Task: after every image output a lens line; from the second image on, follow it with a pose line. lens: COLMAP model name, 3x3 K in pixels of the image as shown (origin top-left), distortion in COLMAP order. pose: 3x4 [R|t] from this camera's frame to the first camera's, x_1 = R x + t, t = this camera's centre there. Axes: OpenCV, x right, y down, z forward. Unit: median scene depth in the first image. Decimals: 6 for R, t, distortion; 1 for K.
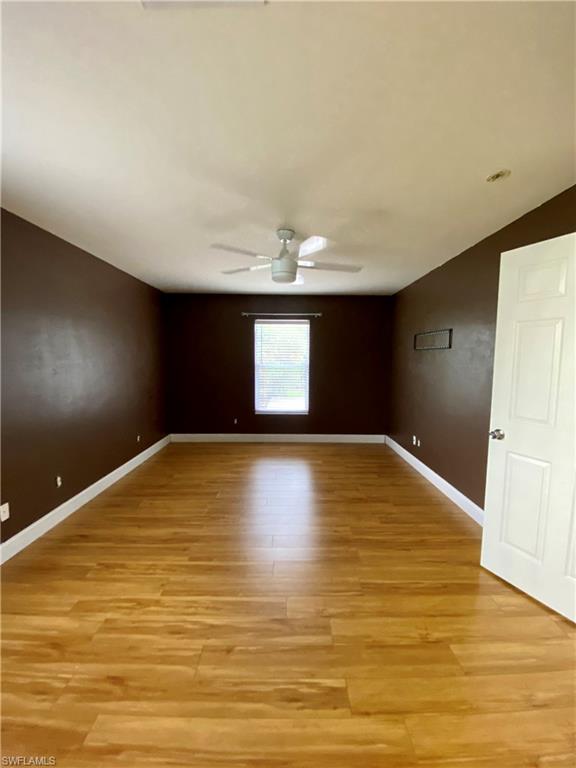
lens RADIAL K [[311.5, 0, 288.4], [0, 311.5, 385.3], [0, 0, 1]] dist [0.001921, -0.011759]
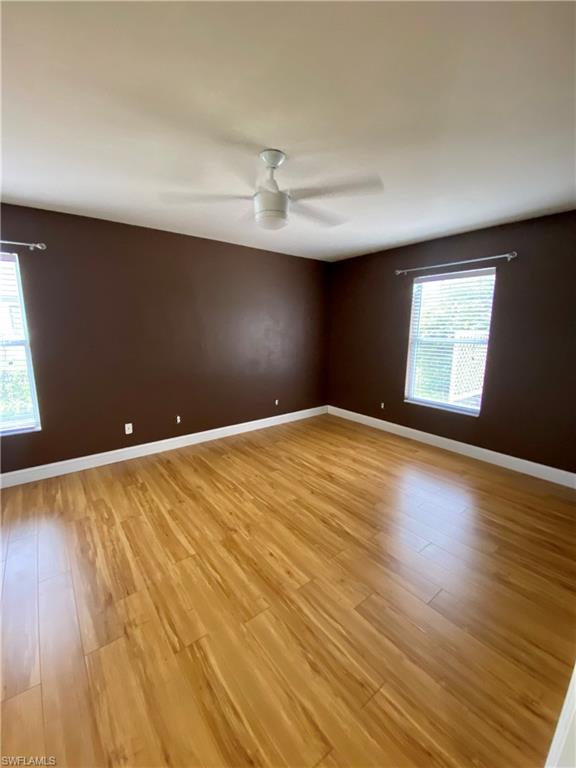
lens RADIAL K [[311.5, 0, 290.7], [0, 311.5, 379.5], [0, 0, 1]] dist [0.001921, -0.011759]
pose [[0.614464, 0.123280, -0.779253, 0.669138], [-0.063694, 0.992244, 0.106751, -0.050421], [0.786369, -0.015961, 0.617550, 0.571240]]
